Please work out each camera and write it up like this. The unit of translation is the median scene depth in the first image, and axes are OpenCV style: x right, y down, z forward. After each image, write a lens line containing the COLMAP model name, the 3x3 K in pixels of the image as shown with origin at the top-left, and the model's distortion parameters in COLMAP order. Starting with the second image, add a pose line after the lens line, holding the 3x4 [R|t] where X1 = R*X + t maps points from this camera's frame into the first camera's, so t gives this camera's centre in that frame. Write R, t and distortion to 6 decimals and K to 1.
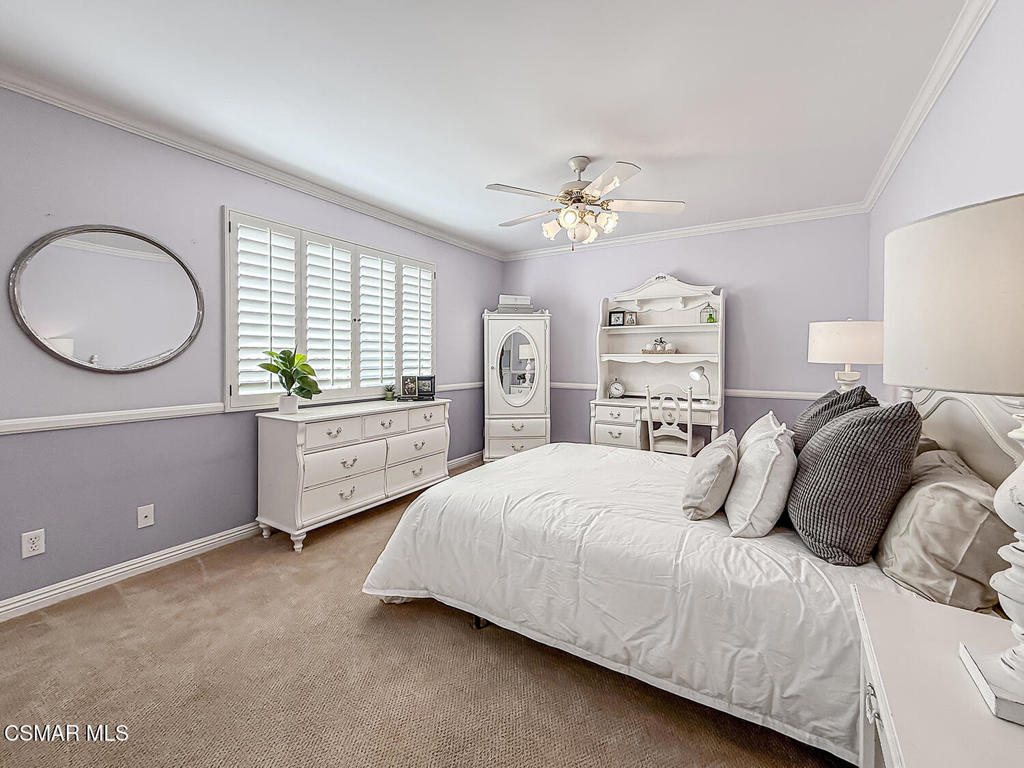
lens RADIAL K [[422.9, 0, 510.6], [0, 422.9, 380.7], [0, 0, 1]] dist [-0.000122, 0.000347]
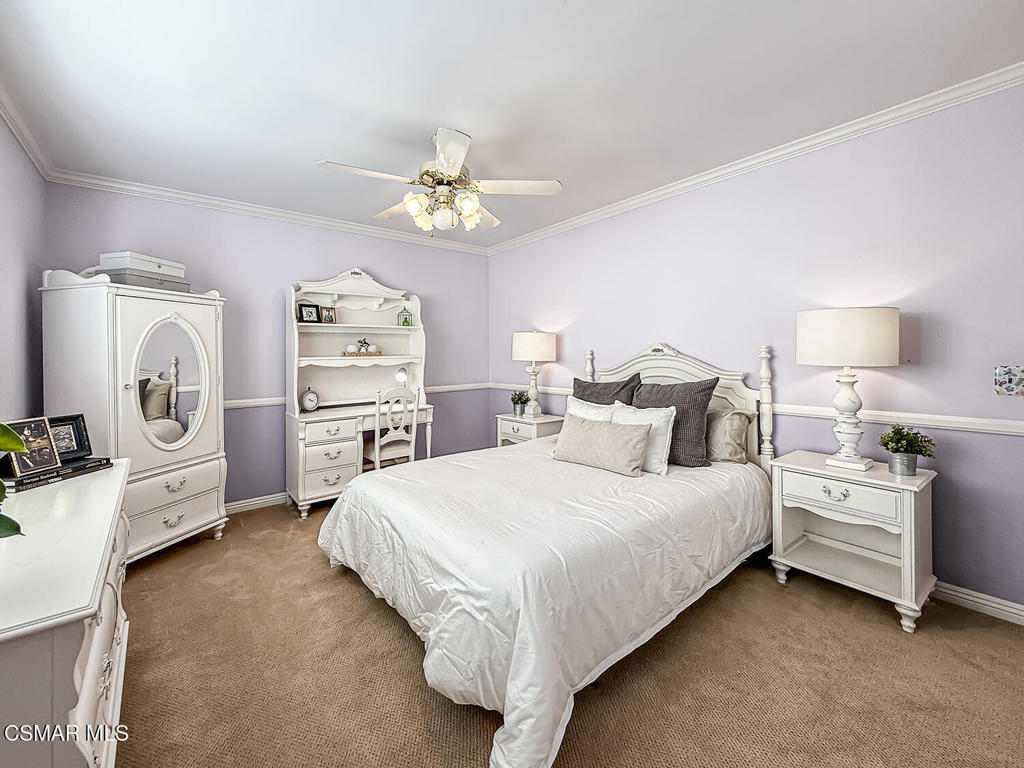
lens RADIAL K [[422.9, 0, 510.6], [0, 422.9, 380.7], [0, 0, 1]] dist [-0.000122, 0.000347]
pose [[0.316065, -0.068343, 0.946273, -0.402625], [0.071096, 0.996304, 0.048210, -0.030684], [-0.946070, 0.052039, 0.319755, 0.387157]]
